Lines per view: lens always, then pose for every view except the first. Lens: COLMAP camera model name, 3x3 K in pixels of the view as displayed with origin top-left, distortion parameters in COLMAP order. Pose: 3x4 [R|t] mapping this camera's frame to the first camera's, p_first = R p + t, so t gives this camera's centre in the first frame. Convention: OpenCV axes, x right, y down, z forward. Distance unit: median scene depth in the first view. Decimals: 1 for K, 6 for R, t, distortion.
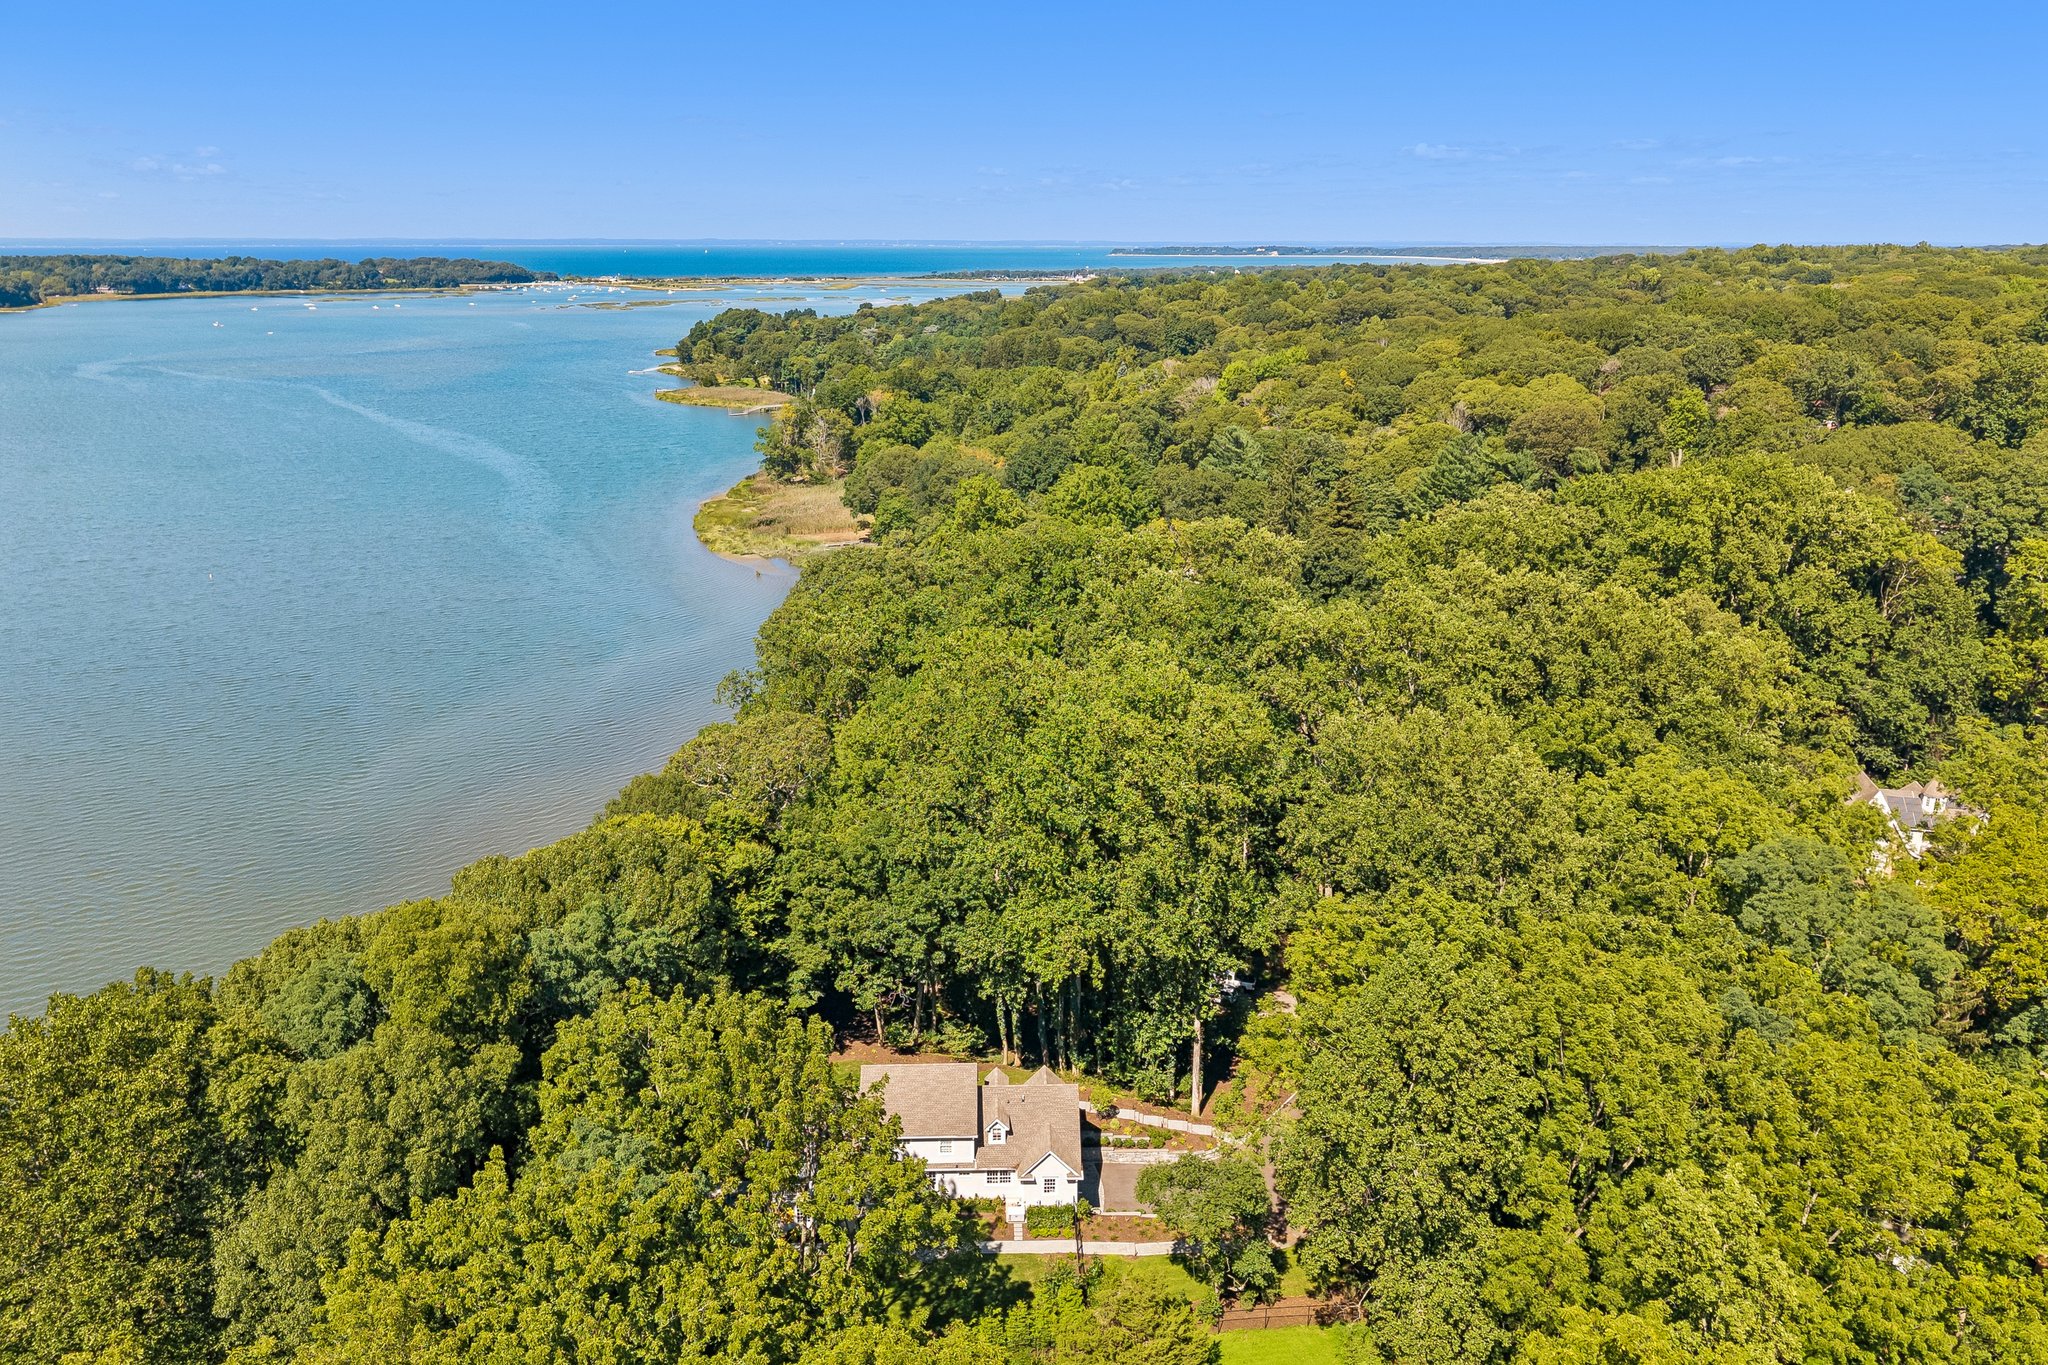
lens RADIAL K [[1418.8, 0, 1024.0], [0, 1418.8, 682.5], [0, 0, 1]] dist [0.051781, -0.065321]
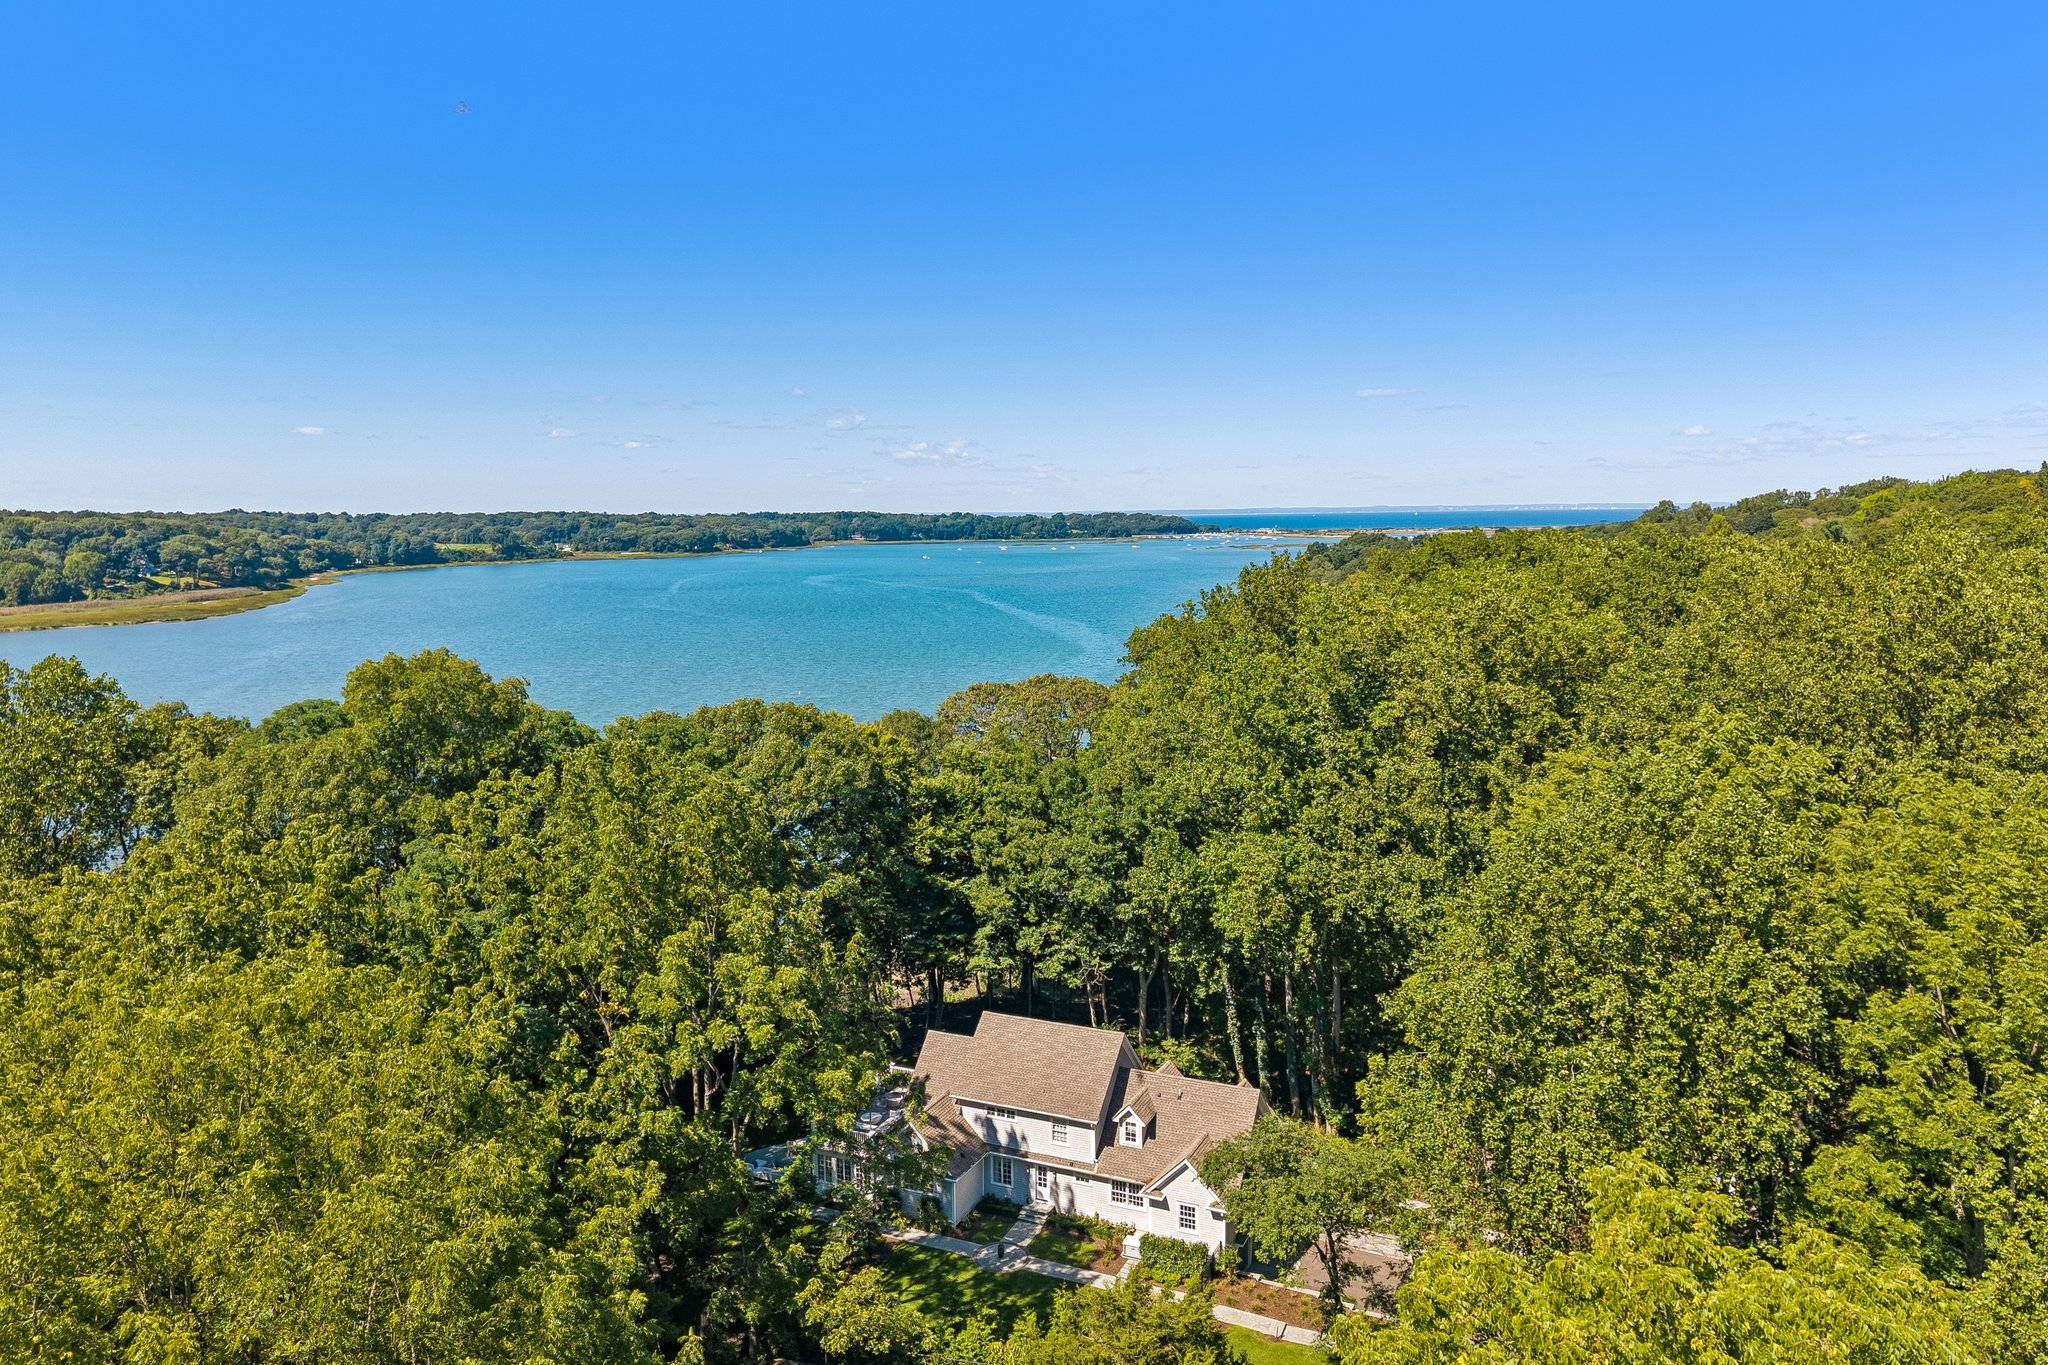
lens RADIAL K [[1415.7, 0, 1022.2], [0, 1415.7, 678.5], [0, 0, 1]] dist [0.038391, -0.045070]
pose [[0.896003, 0.039824, -0.442258, 0.057482], [-0.122058, 0.979694, -0.159068, 0.051747], [0.426943, 0.196506, 0.882669, 0.072985]]
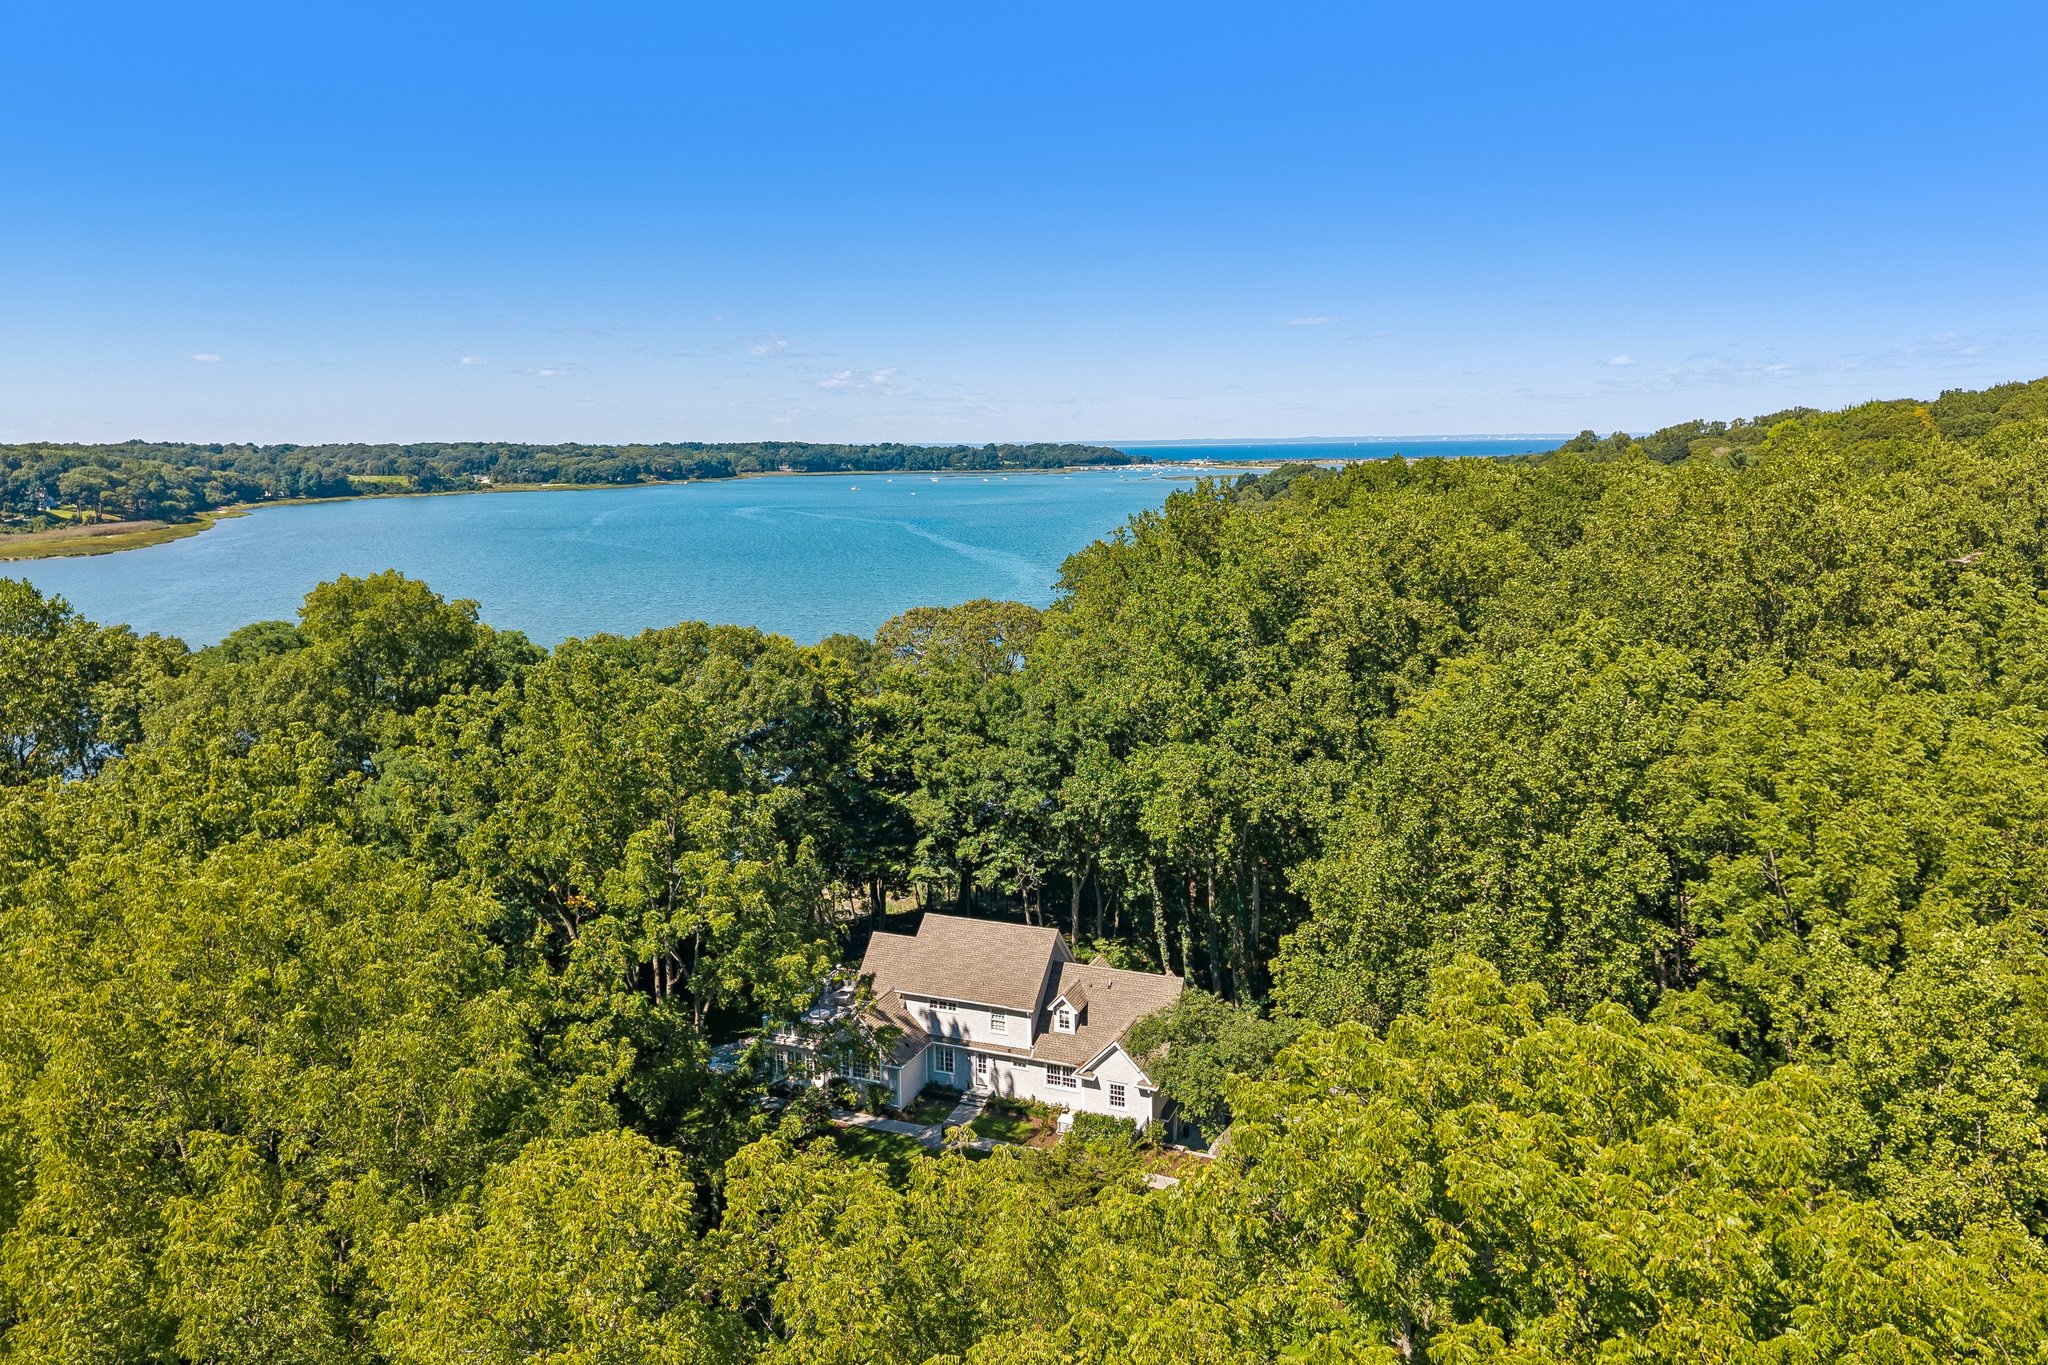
lens RADIAL K [[1418.8, 0, 1024.0], [0, 1418.8, 682.5], [0, 0, 1]] dist [0.051781, -0.065321]
pose [[0.916758, 0.053735, -0.395812, 0.061351], [-0.107925, 0.987377, -0.115926, 0.055260], [0.384586, 0.148995, 0.910985, 0.064305]]
